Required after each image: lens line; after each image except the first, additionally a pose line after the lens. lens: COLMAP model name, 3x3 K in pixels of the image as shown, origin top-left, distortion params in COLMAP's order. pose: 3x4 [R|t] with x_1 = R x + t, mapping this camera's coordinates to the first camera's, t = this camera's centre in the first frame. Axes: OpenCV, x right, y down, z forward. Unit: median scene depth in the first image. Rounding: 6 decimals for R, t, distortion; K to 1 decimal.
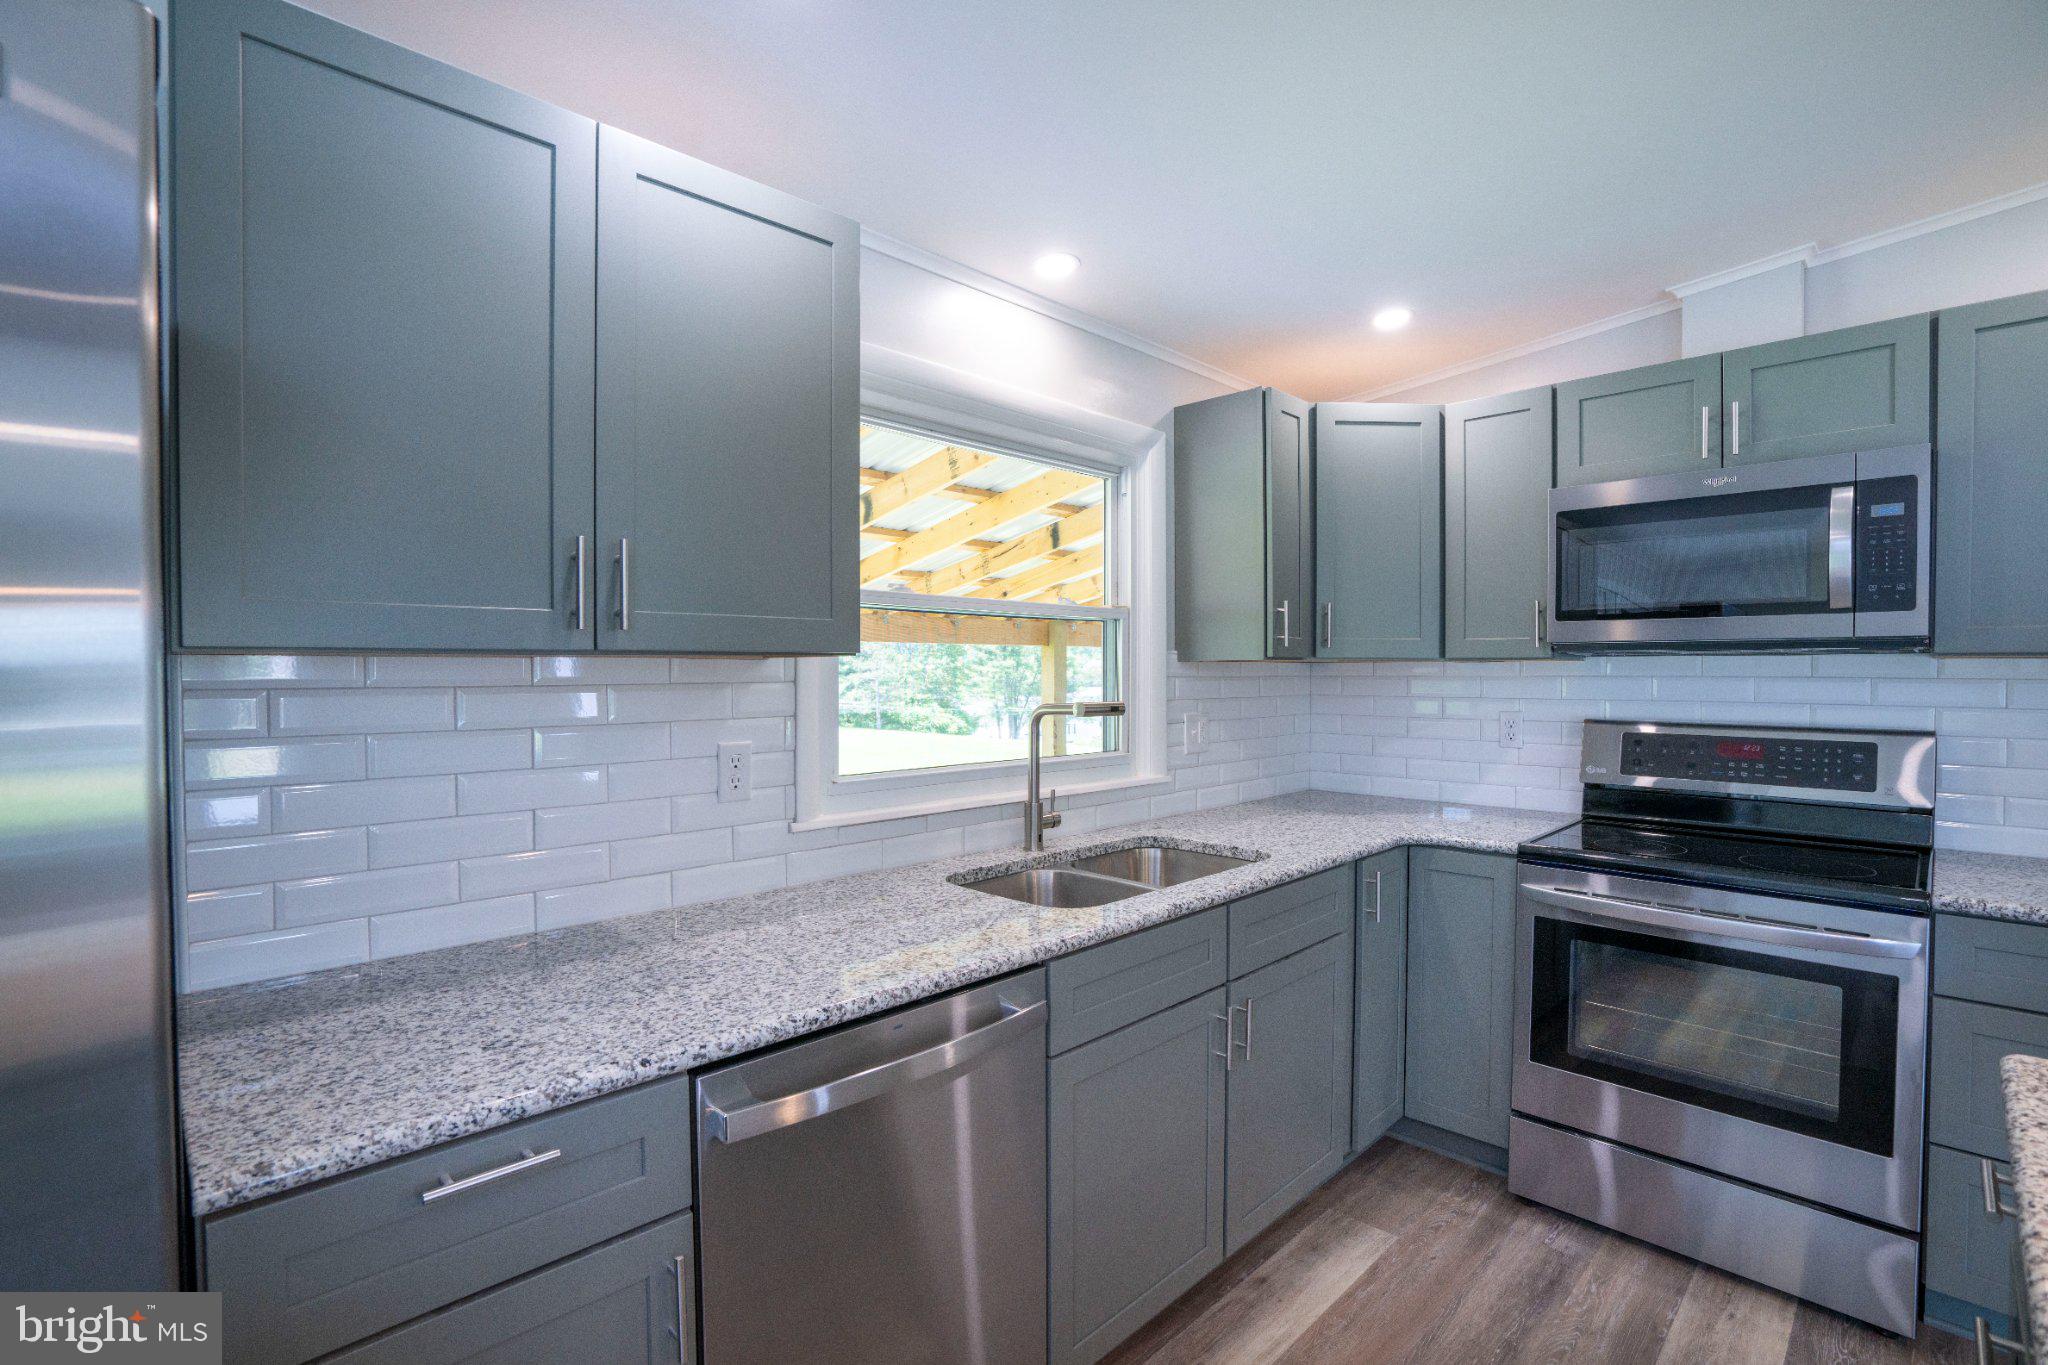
lens RADIAL K [[946.5, 0, 1022.8], [0, 946.5, 679.0], [0, 0, 1]] dist [-0.055754, 0.019823]
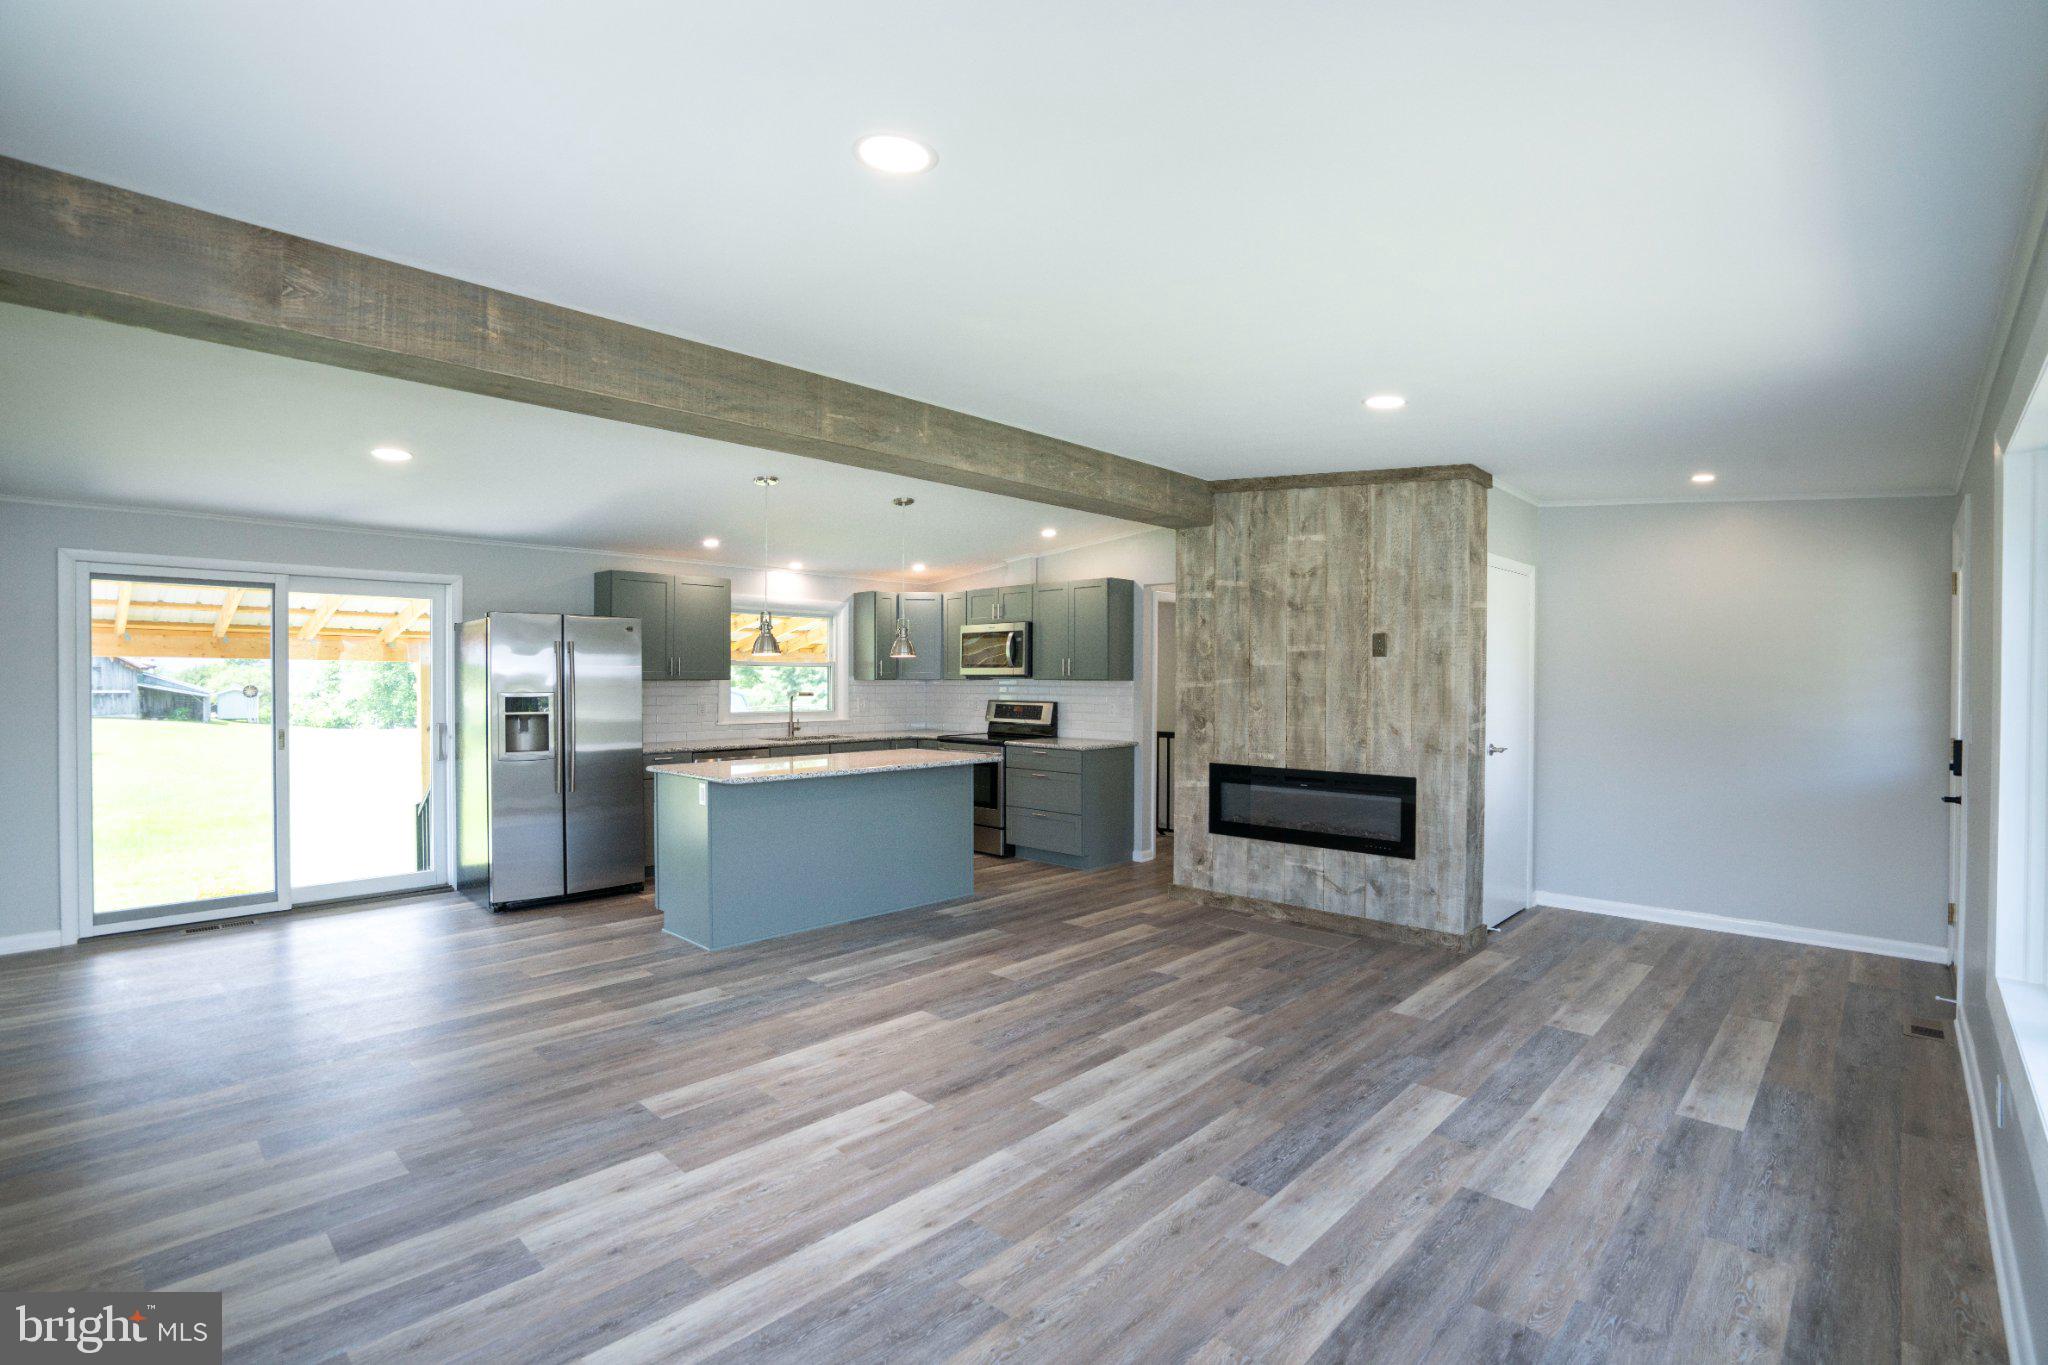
lens RADIAL K [[946.5, 0, 1025.4], [0, 946.5, 683.0], [0, 0, 1]] dist [-0.055754, 0.019823]
pose [[0.999690, 0.001482, 0.024873, 0.692665], [-0.001363, 0.999987, -0.004811, 0.004138], [-0.024880, 0.004776, 0.999679, -2.166782]]
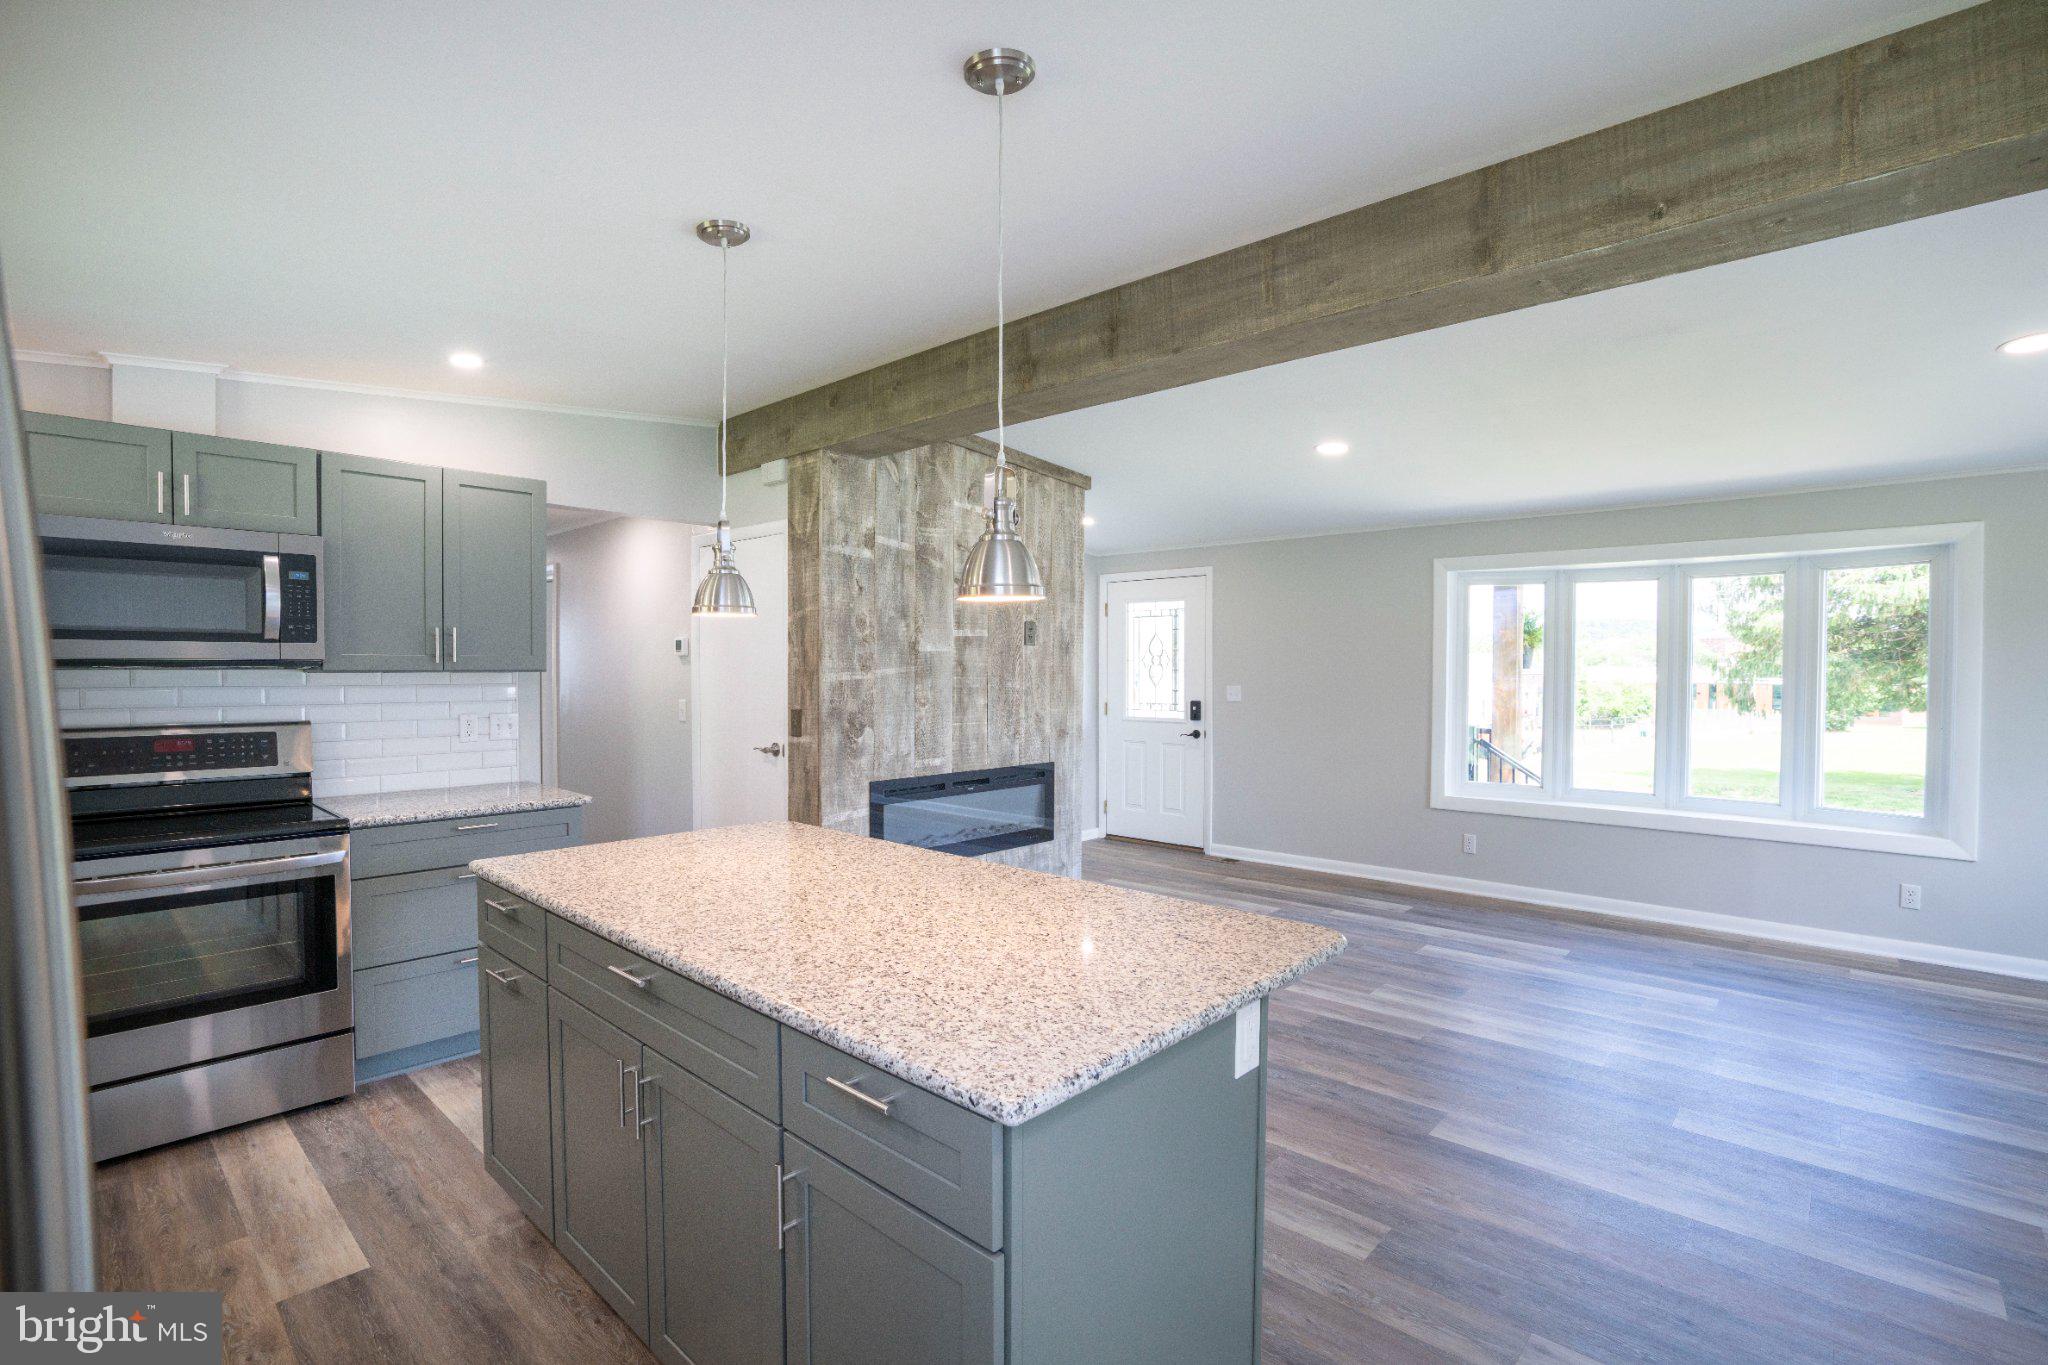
lens RADIAL K [[946.5, 0, 1020.7], [0, 946.5, 681.5], [0, 0, 1]] dist [-0.055754, 0.019823]
pose [[-0.046600, -0.014030, 0.998815, -0.493542], [0.010663, 0.999837, 0.014542, -0.015073], [-0.998857, 0.011328, -0.046443, -0.091148]]
